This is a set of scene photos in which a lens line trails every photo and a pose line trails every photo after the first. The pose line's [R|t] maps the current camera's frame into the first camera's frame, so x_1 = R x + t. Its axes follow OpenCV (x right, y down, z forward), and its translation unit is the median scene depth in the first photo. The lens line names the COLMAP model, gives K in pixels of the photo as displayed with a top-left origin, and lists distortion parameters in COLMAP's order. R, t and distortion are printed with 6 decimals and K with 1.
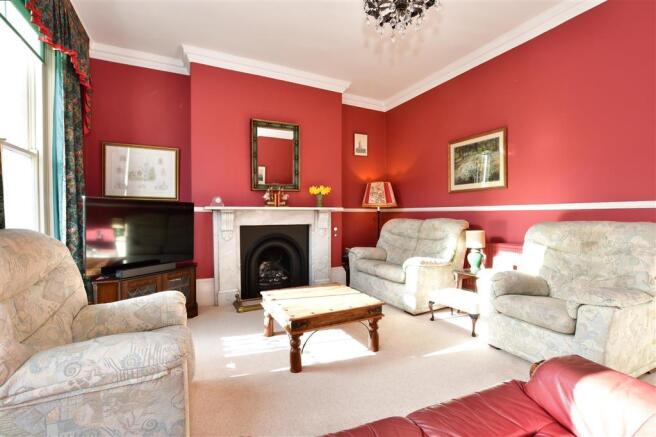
lens RADIAL K [[289.0, 0, 329.7], [0, 289.0, 218.2], [0, 0, 1]] dist [-0.026350, -0.000314]
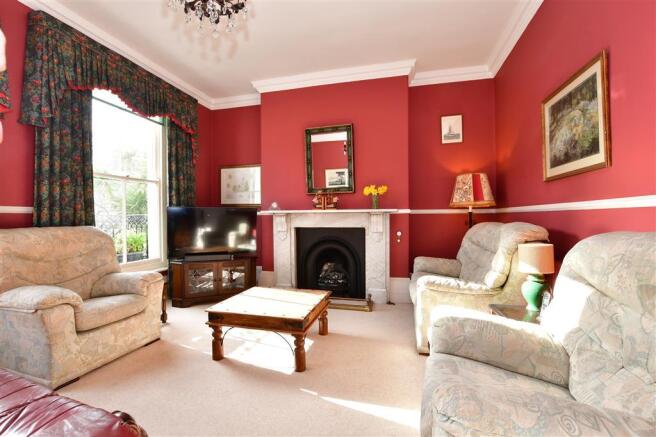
lens RADIAL K [[289.0, 0, 328.6], [0, 289.0, 218.8], [0, 0, 1]] dist [-0.026350, -0.000314]
pose [[0.751329, 0.000886, -0.659928, 0.494208], [-0.004744, 0.999981, -0.004058, -0.003343], [0.659911, 0.006180, 0.751318, 0.239206]]
